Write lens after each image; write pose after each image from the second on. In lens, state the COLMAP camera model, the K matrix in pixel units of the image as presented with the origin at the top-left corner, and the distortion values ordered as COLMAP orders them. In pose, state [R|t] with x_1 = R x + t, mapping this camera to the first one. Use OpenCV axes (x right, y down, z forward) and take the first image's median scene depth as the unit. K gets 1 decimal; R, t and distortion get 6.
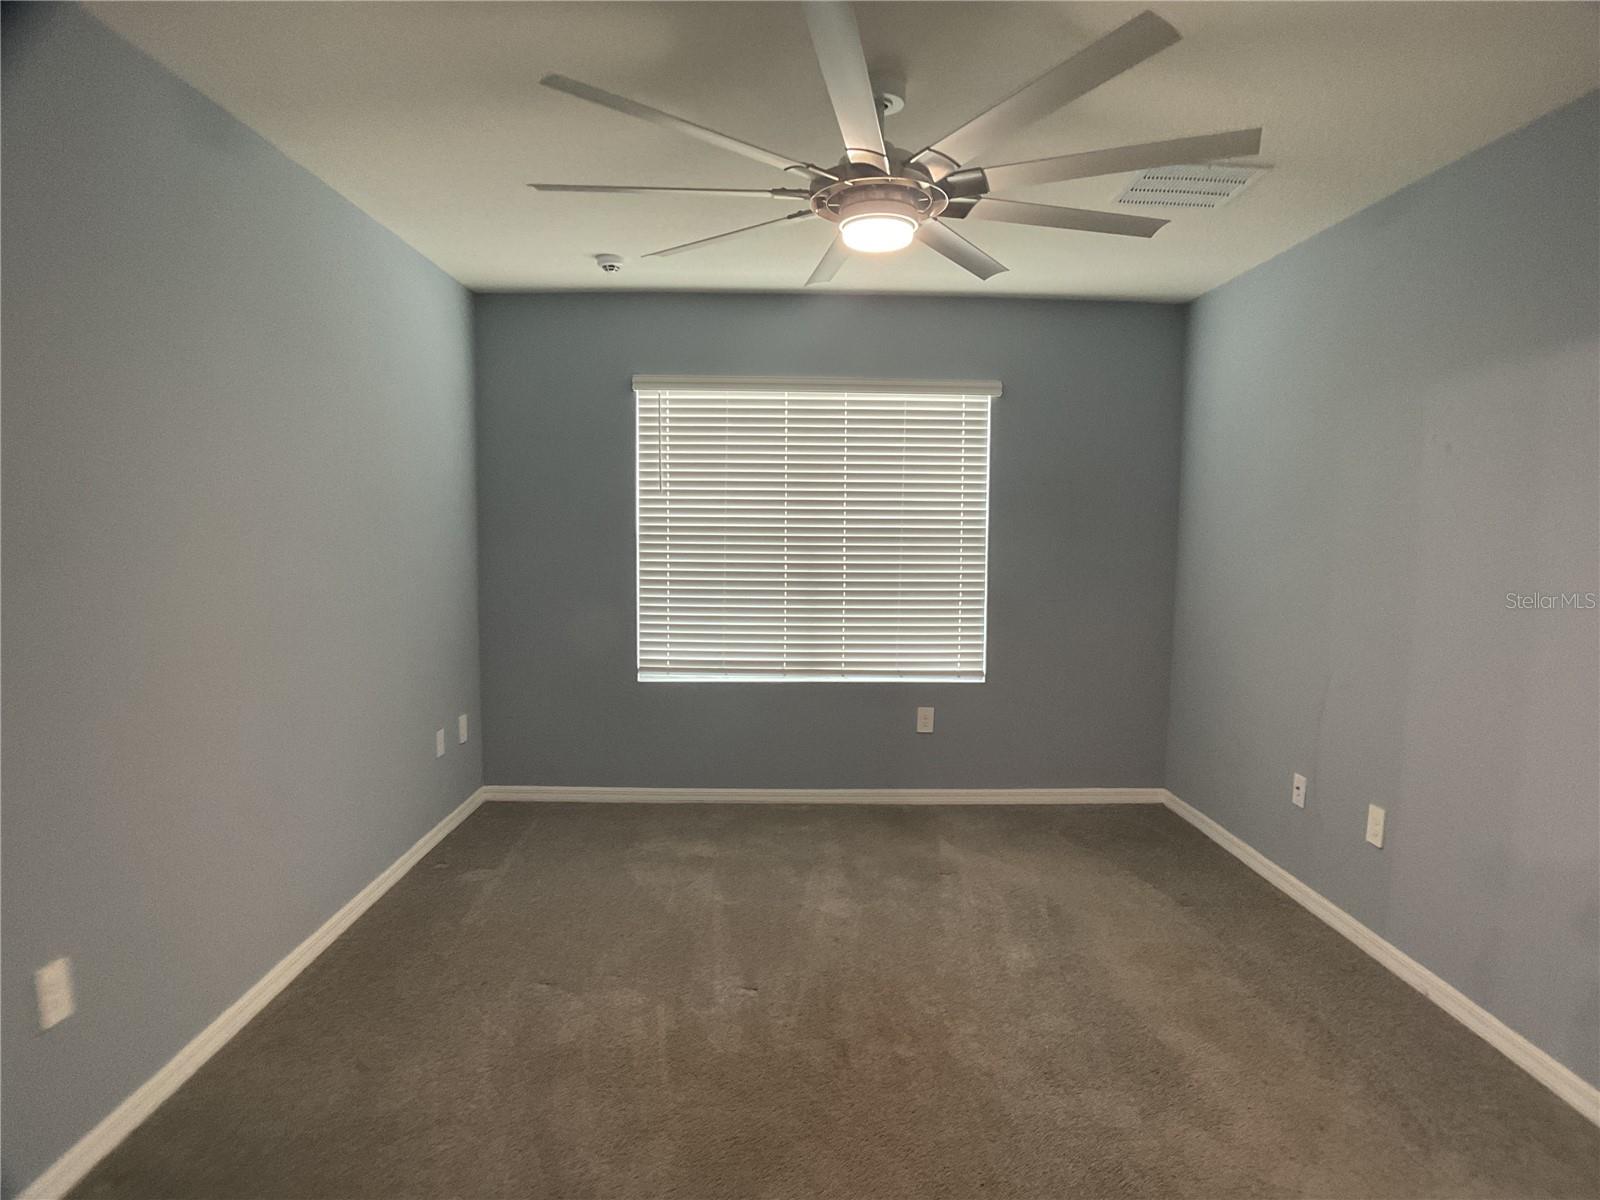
lens RADIAL K [[918.8, 0, 792.2], [0, 918.8, 597.4], [0, 0, 1]] dist [-0.077395, -0.002968]
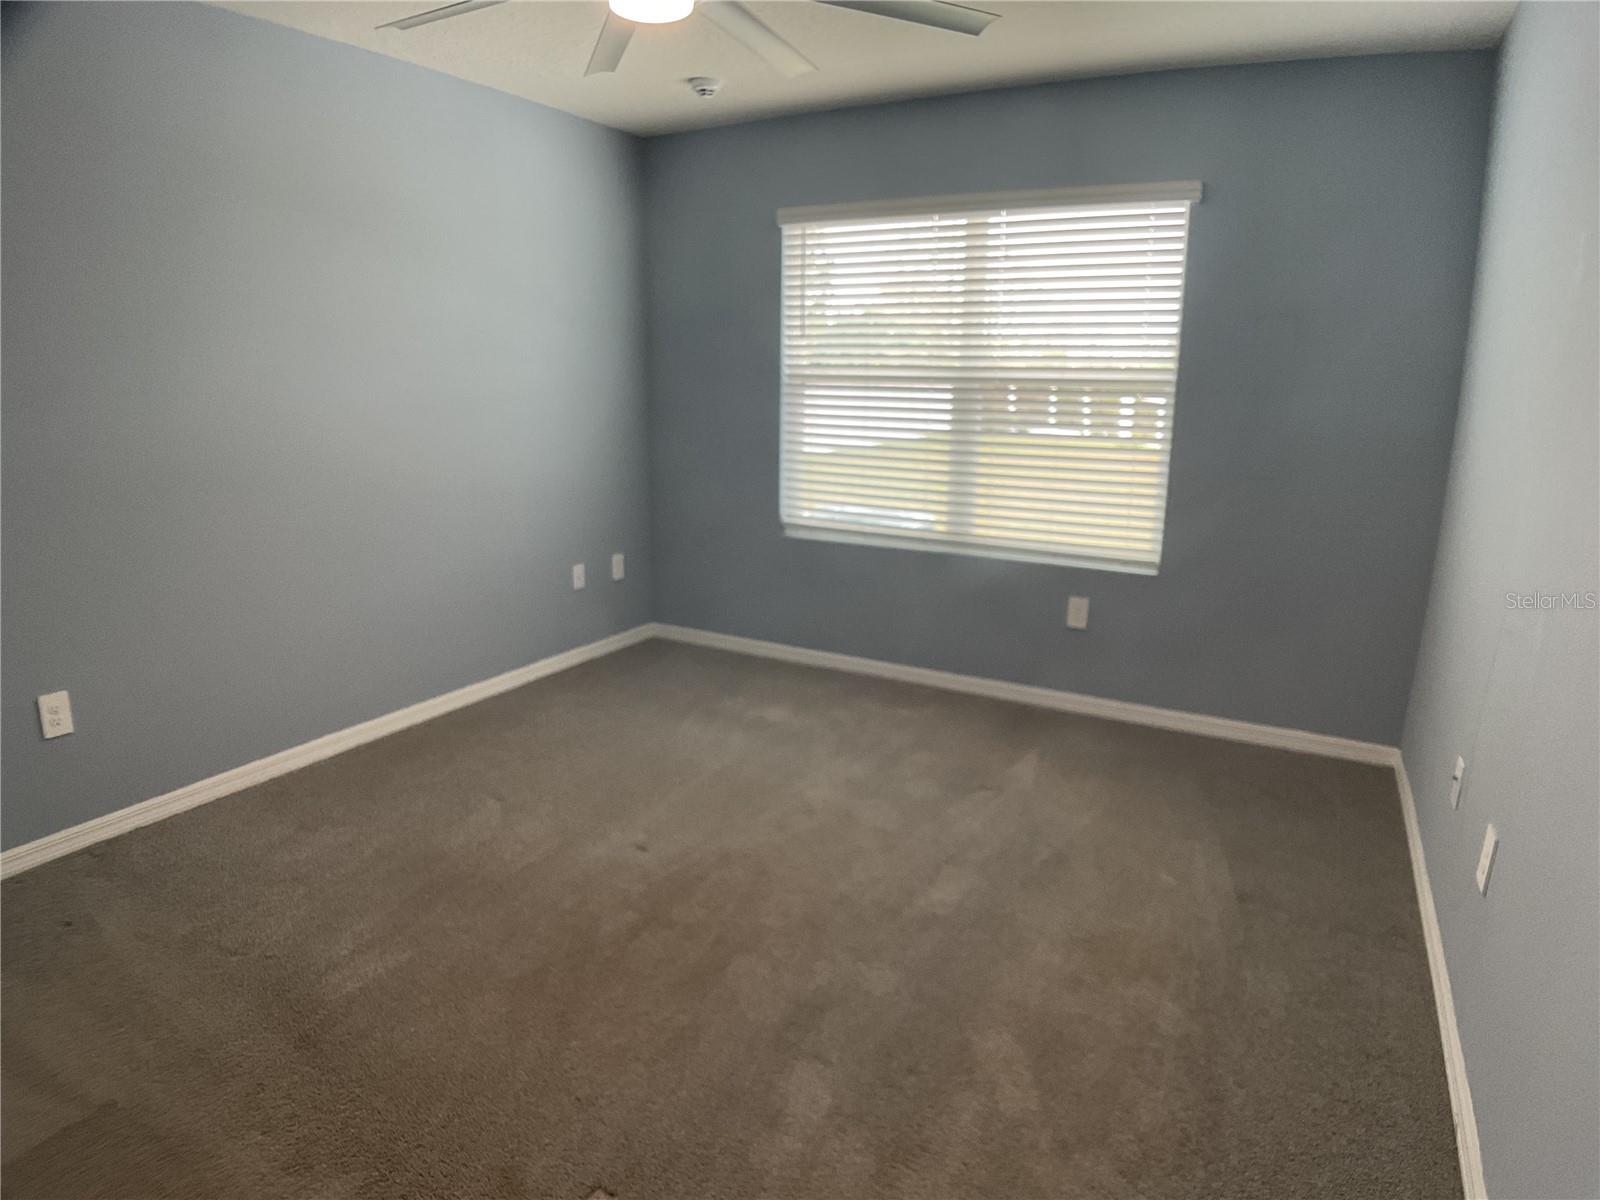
lens RADIAL K [[929.0, 0, 800.0], [0, 929.0, 600.0], [0, 0, 1]] dist [-0.084113, -0.003175]
pose [[0.866136, 0.117430, -0.485817, 0.349230], [-0.044514, 0.986269, 0.159037, 0.000762], [0.497822, -0.116122, 0.859470, 0.164777]]
